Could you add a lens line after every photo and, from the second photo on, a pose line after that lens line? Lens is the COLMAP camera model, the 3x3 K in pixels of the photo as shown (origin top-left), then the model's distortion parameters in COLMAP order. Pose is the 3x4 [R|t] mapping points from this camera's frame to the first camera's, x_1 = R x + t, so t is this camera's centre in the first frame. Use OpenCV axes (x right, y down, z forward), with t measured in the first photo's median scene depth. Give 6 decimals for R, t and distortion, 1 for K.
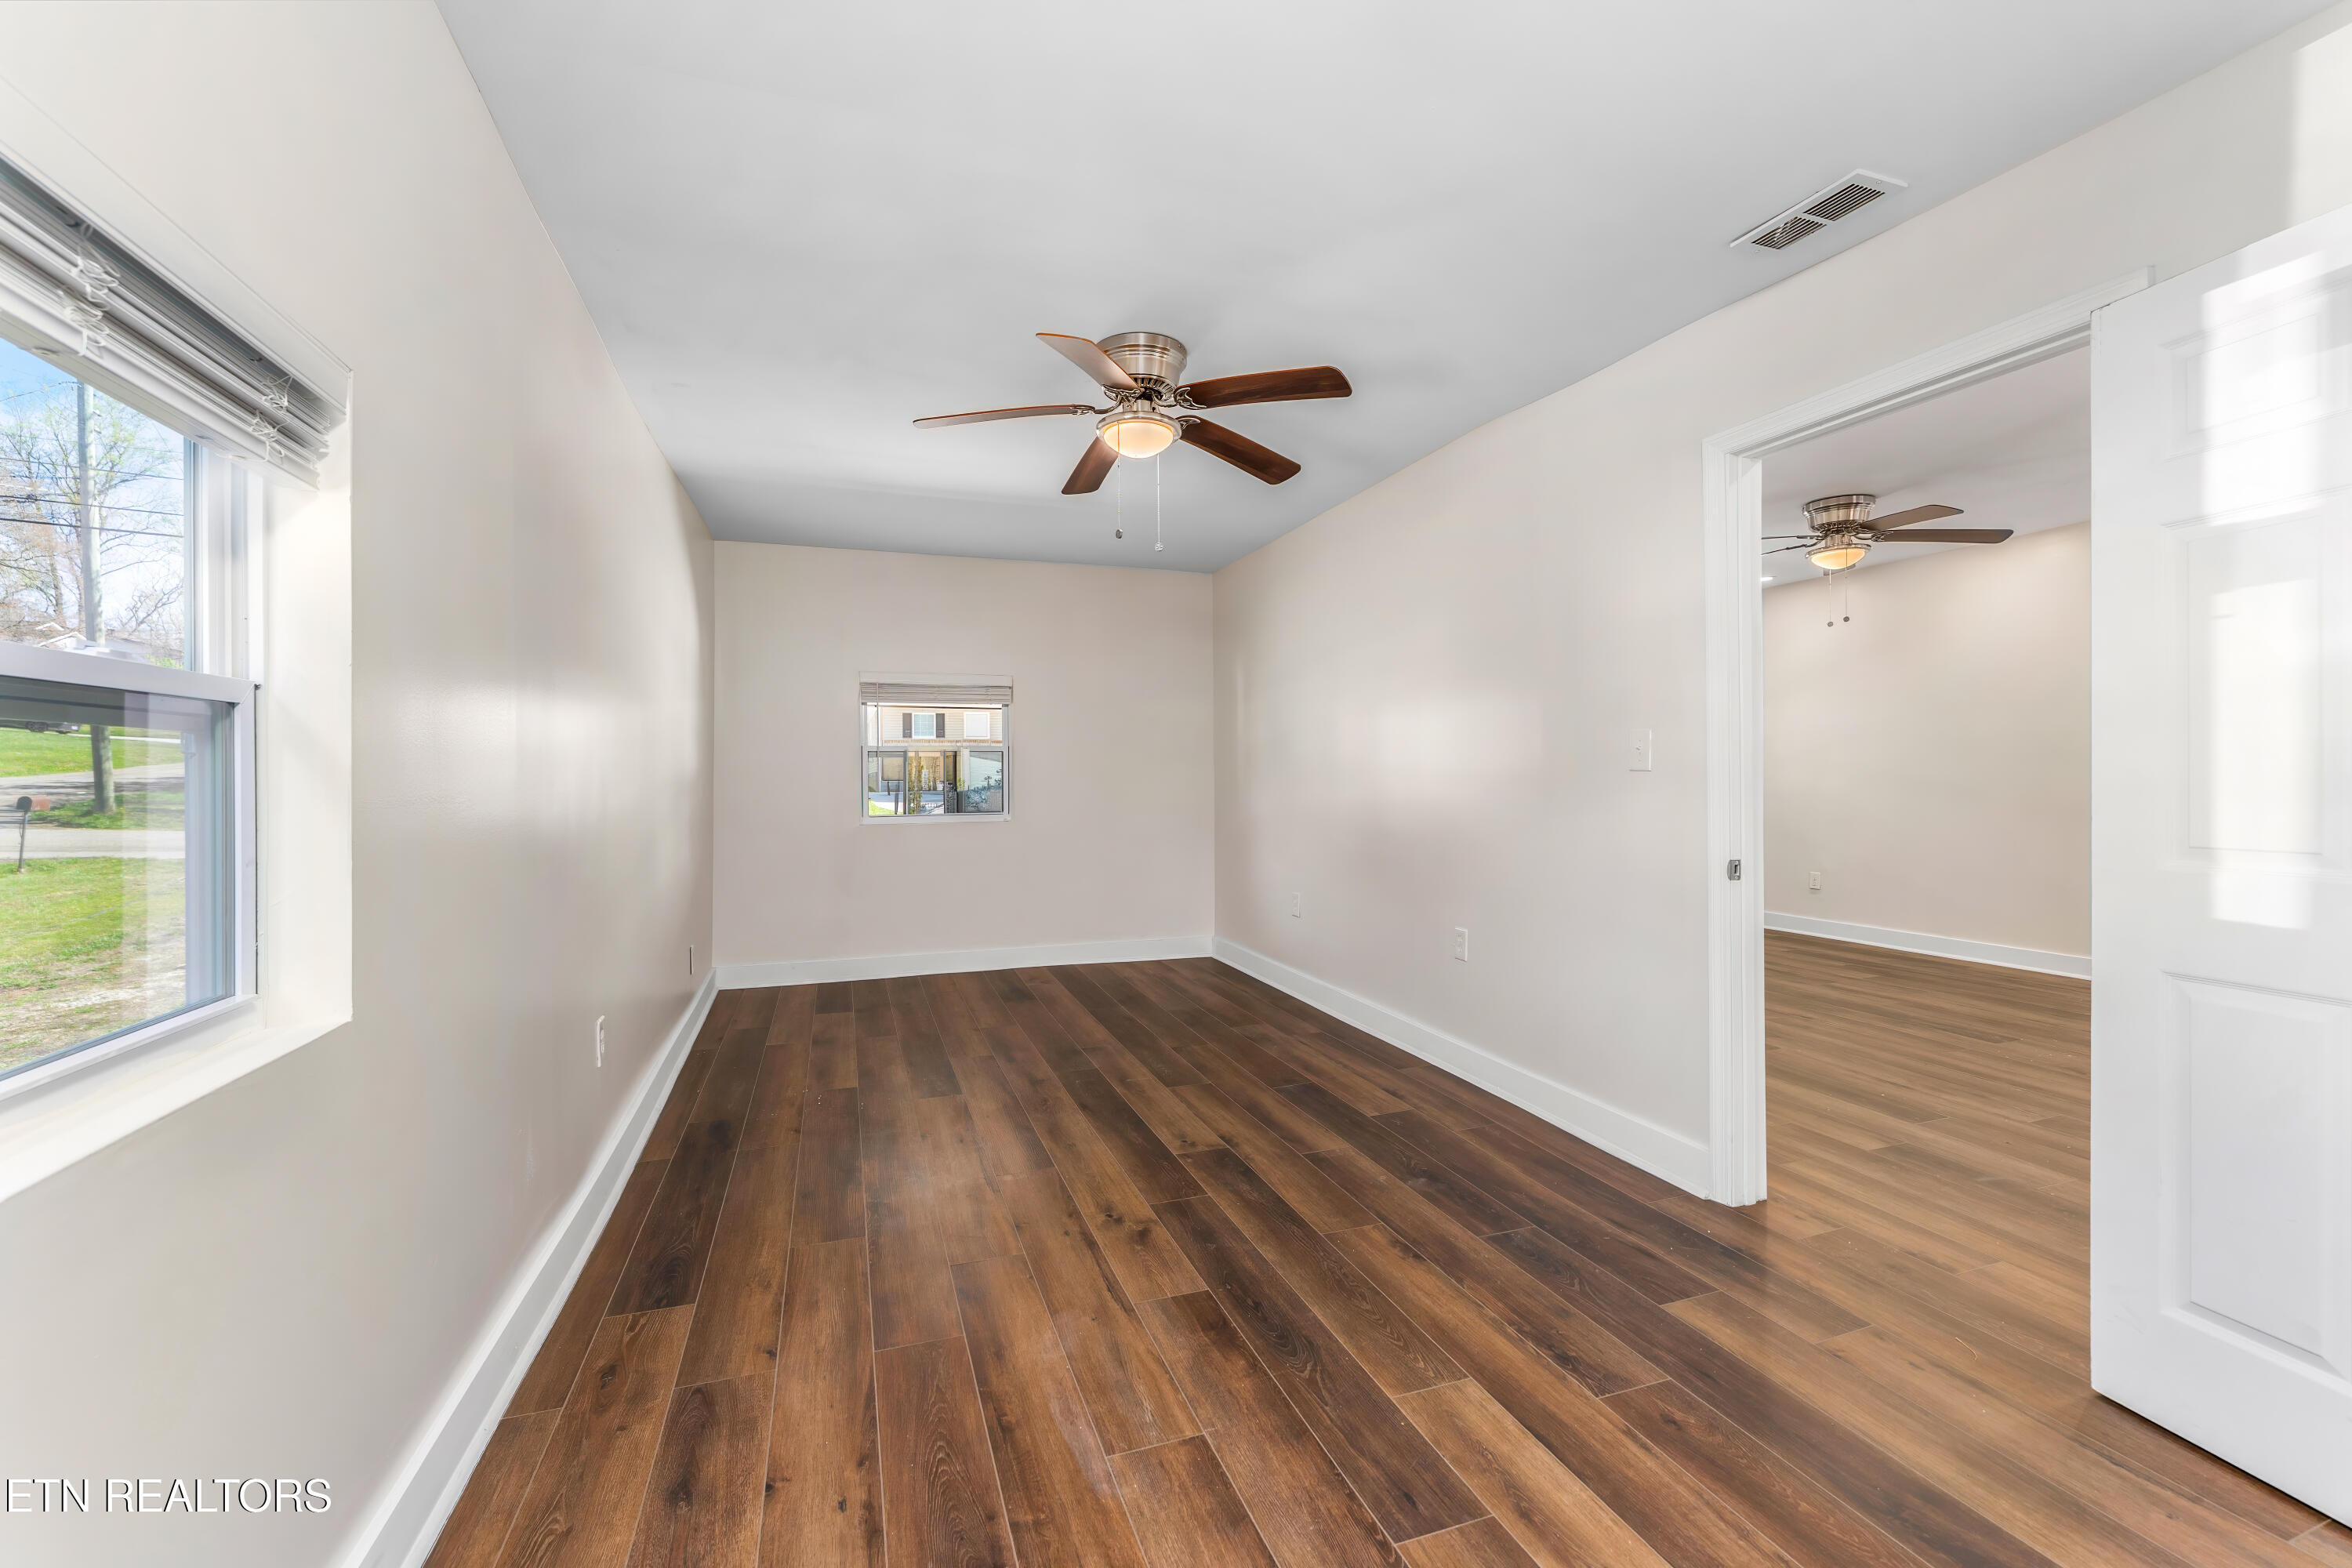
lens RADIAL K [[952.3, 0, 1176.0], [0, 952.3, 784.0], [0, 0, 1]] dist [-0.000116, -0.000054]
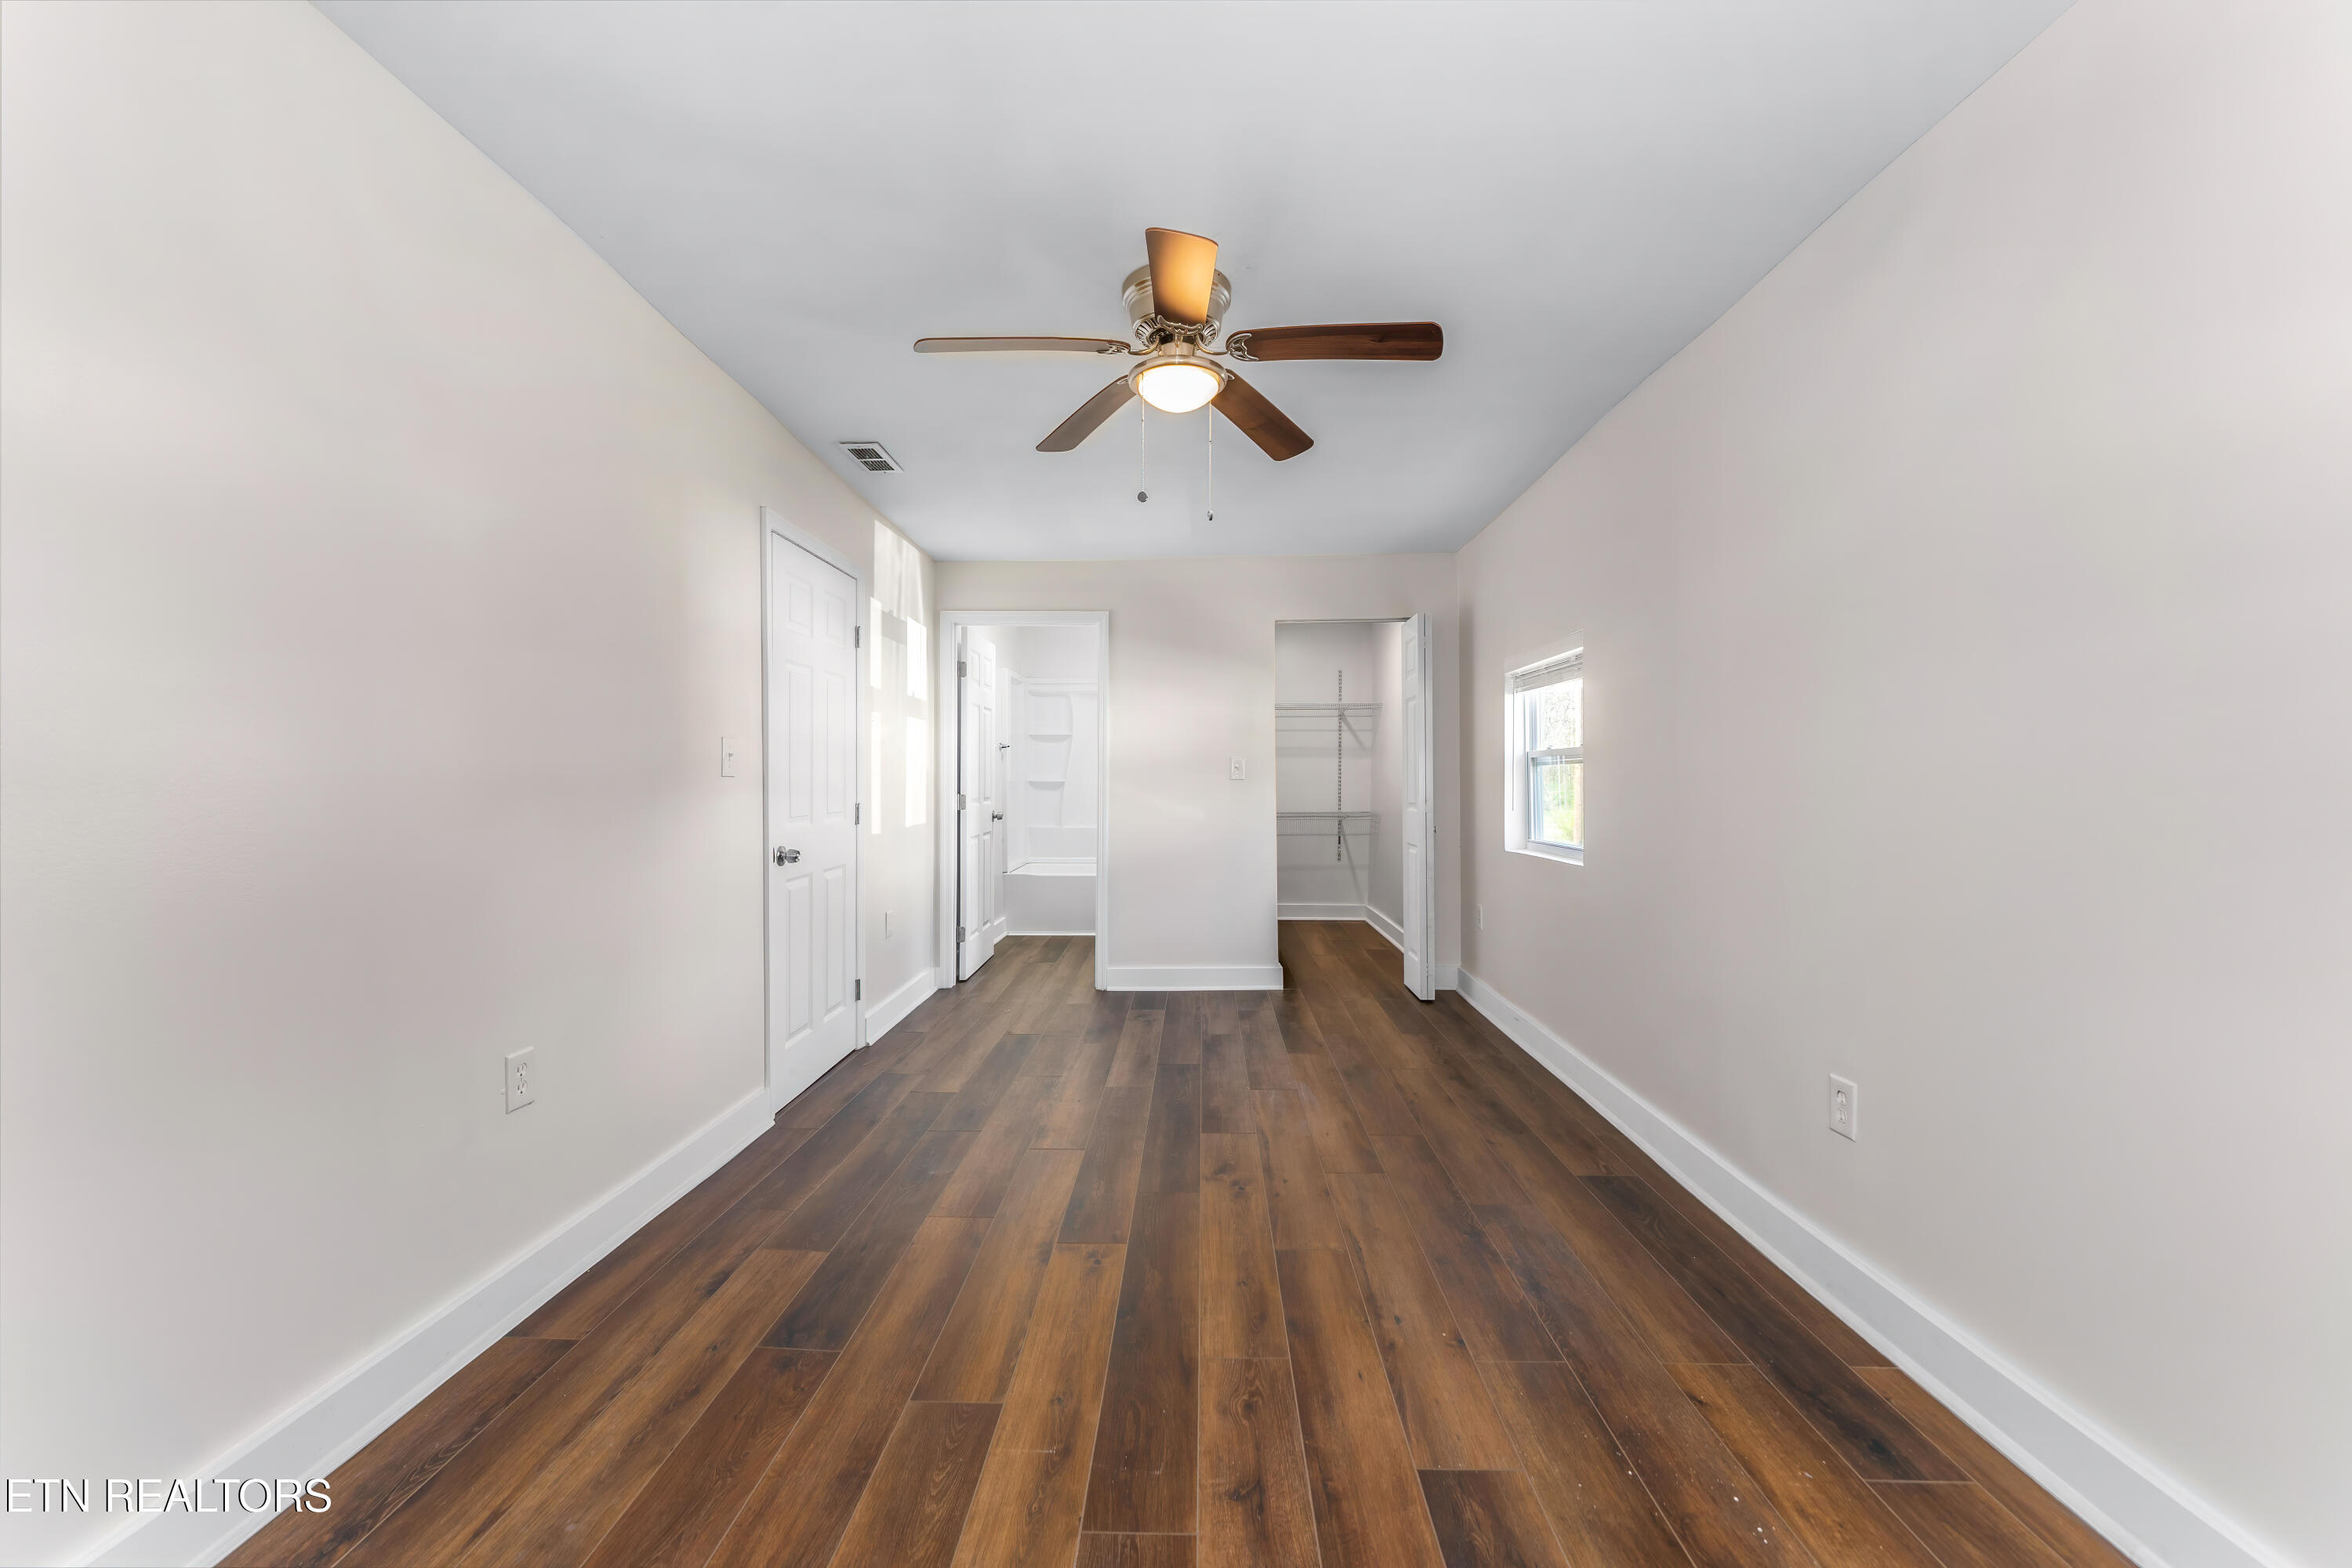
lens RADIAL K [[952.3, 0, 1176.0], [0, 952.3, 784.0], [0, 0, 1]] dist [-0.000116, -0.000054]
pose [[-0.932443, 0.004430, 0.361289, -0.364255], [0.009385, 0.999884, 0.011959, -0.013032], [-0.361194, 0.014542, -0.932377, 1.885217]]
